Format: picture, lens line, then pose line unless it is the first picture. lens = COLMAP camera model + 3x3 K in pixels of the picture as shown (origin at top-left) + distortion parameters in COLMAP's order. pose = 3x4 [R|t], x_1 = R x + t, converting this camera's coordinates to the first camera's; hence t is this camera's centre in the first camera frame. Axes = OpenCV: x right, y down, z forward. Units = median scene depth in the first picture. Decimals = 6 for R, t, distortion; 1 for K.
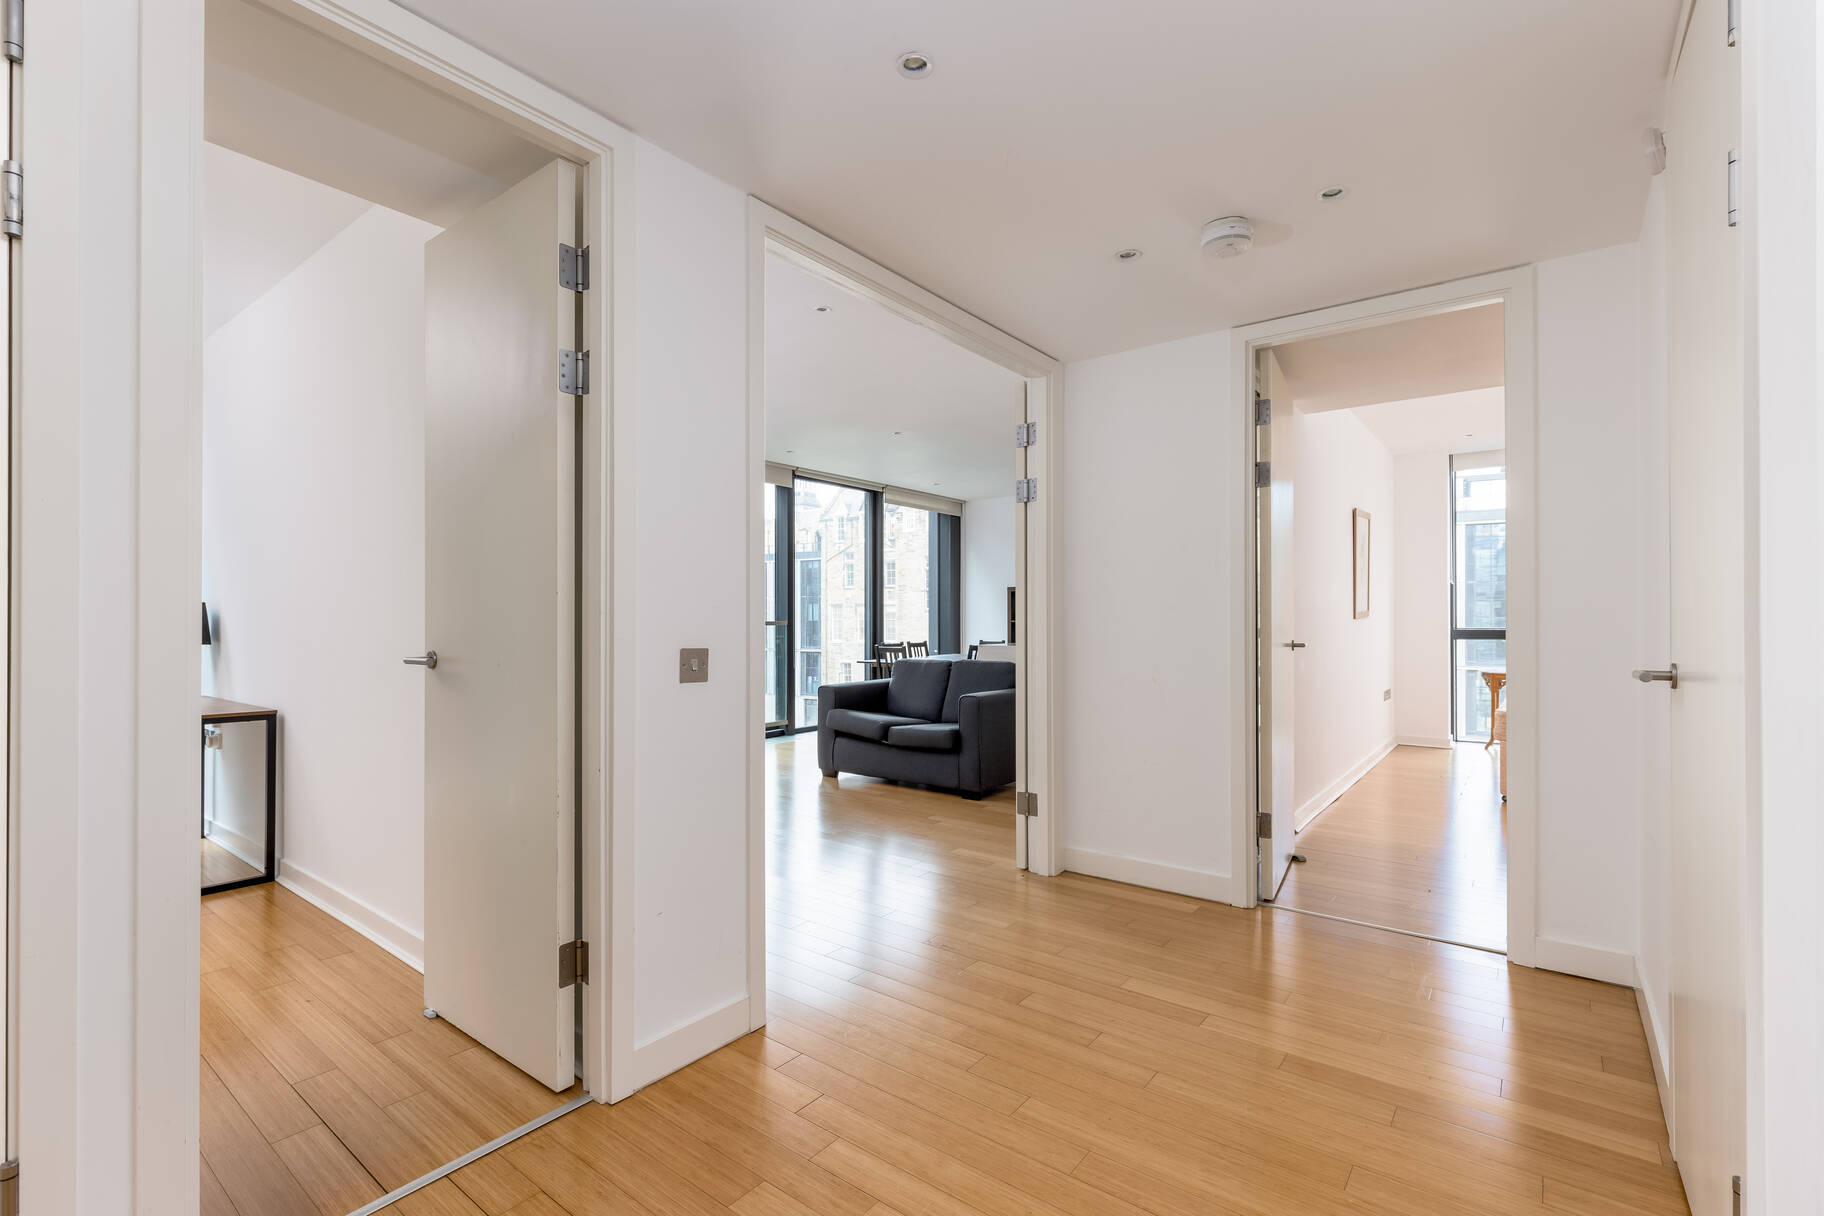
lens RADIAL K [[824.1, 0, 914.9], [0, 824.1, 609.0], [0, 0, 1]] dist [0.005178, -0.000076]
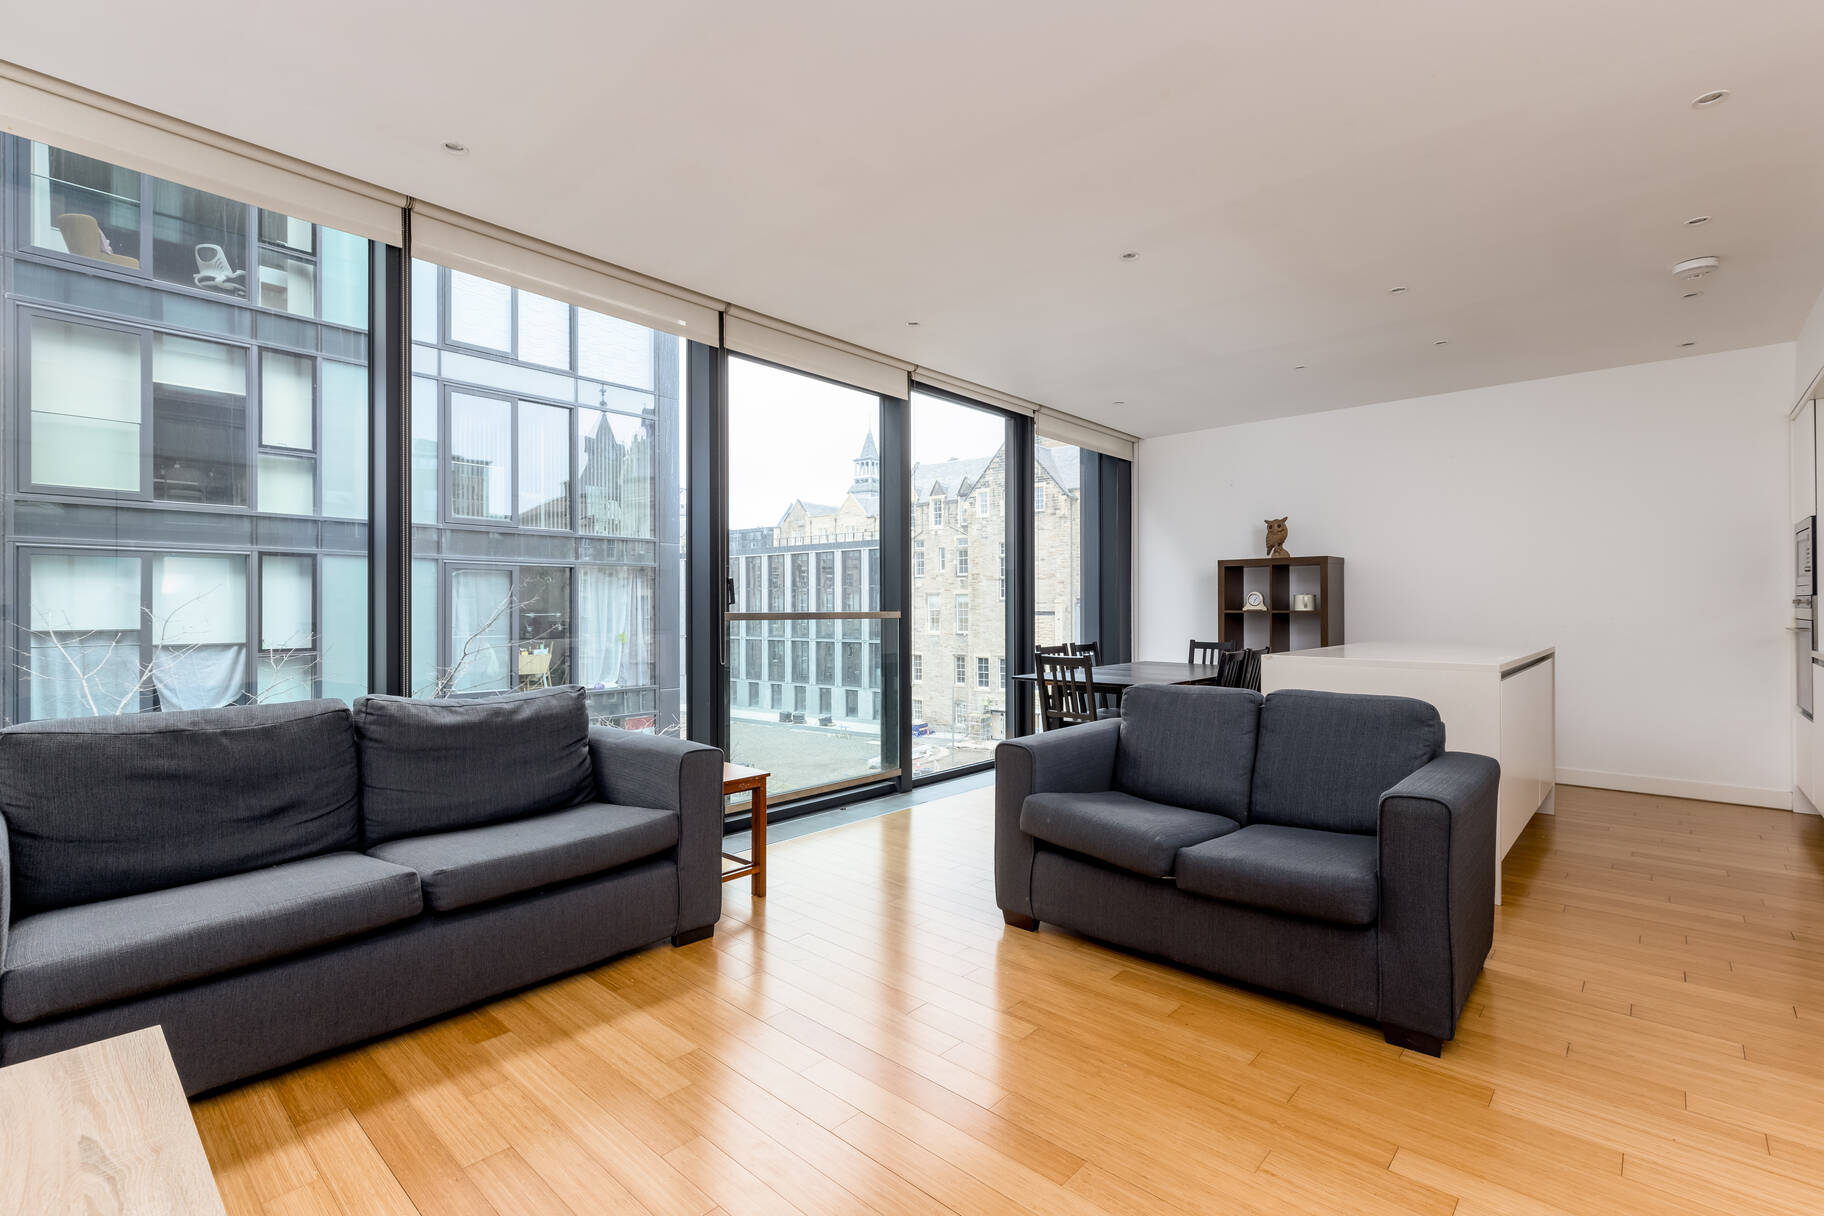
lens RADIAL K [[824.1, 0, 923.1], [0, 824.1, 607.6], [0, 0, 1]] dist [0.005178, -0.000076]
pose [[0.997593, -0.009535, -0.068681, -0.090761], [0.010226, 0.999901, 0.009715, 0.004315], [0.068581, -0.010394, 0.997591, 0.363651]]
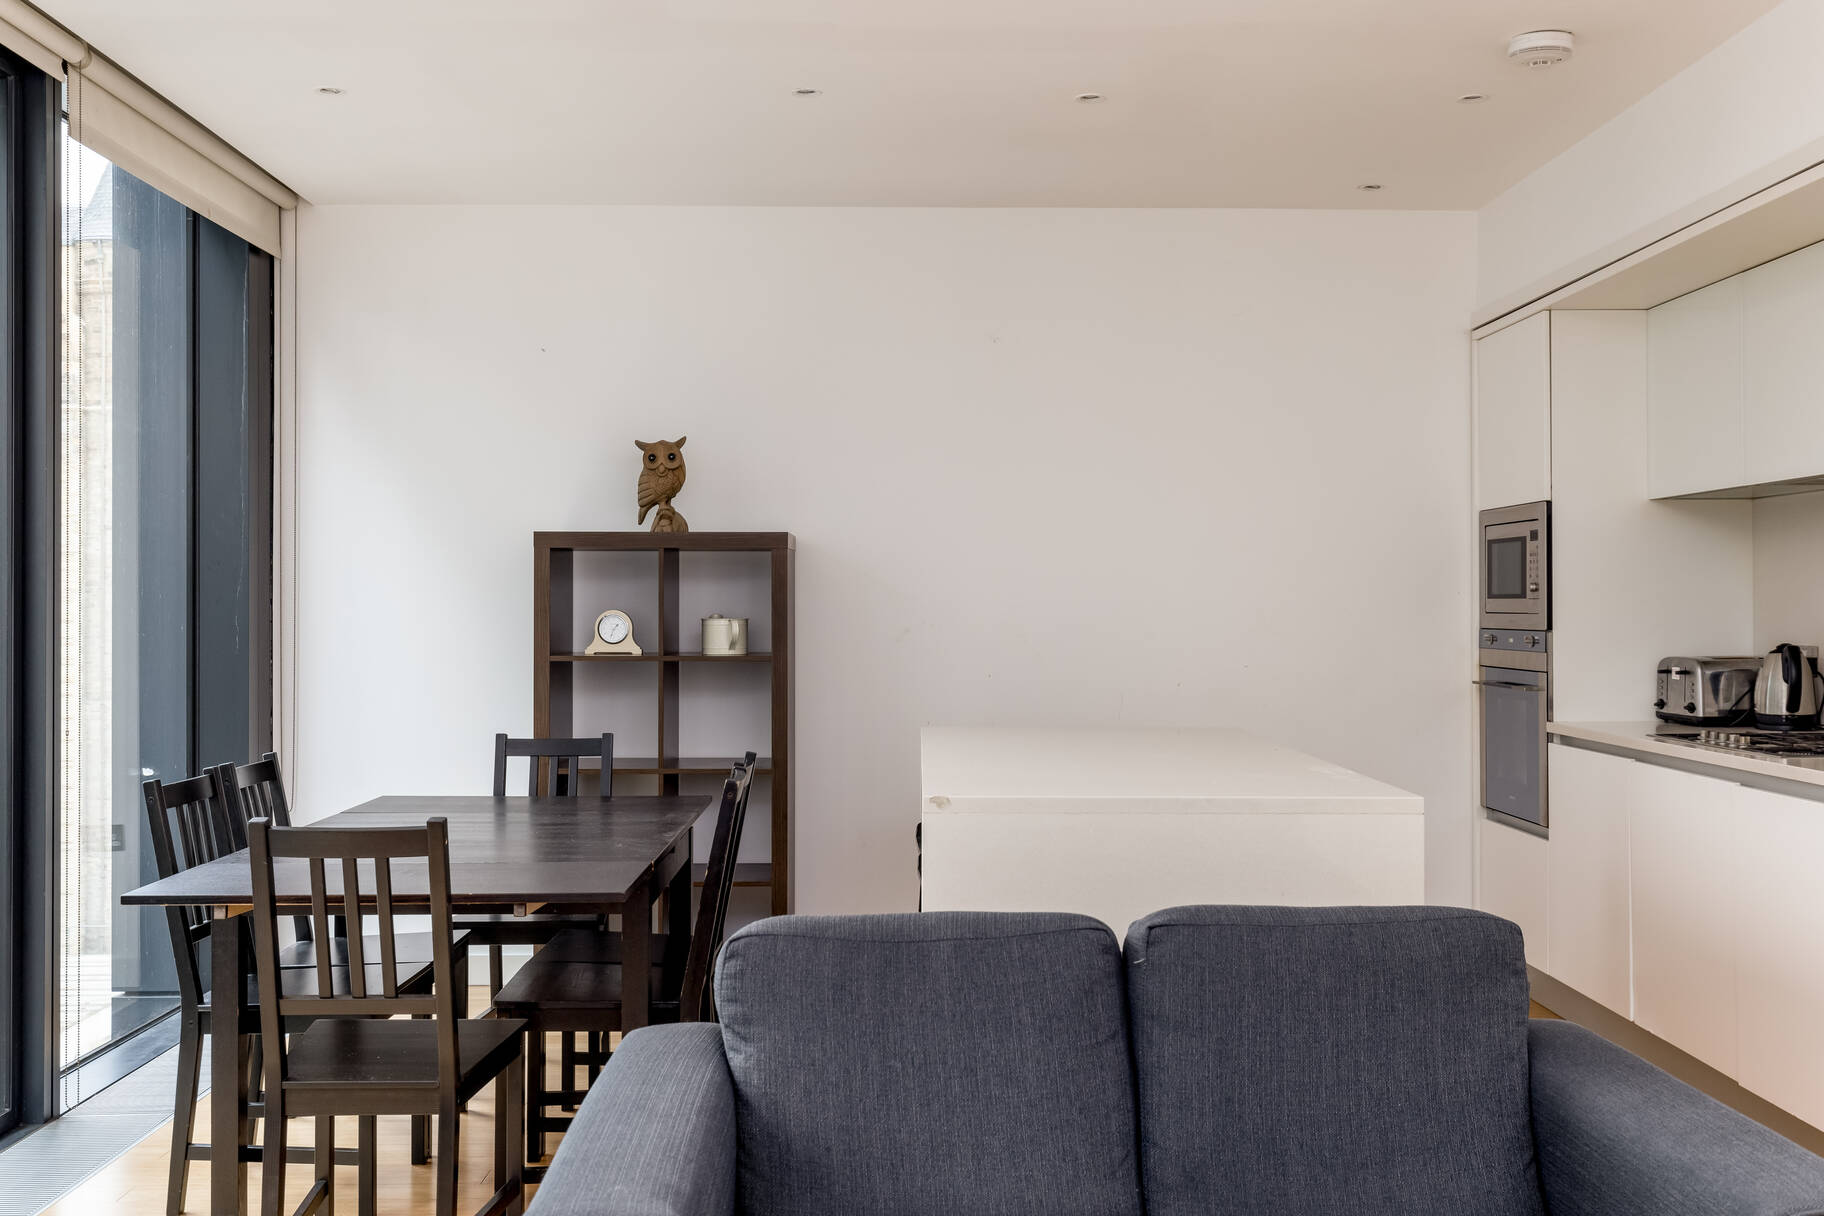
lens RADIAL K [[1796.1, 0, 910.9], [0, 1796.1, 607.4], [0, 0, 1]] dist [0.055680, 0.000000]
pose [[0.776233, -0.008873, 0.630383, -0.186119], [-0.000175, 0.999898, 0.014289, -0.010265], [-0.630446, -0.011202, 0.776153, 0.527393]]
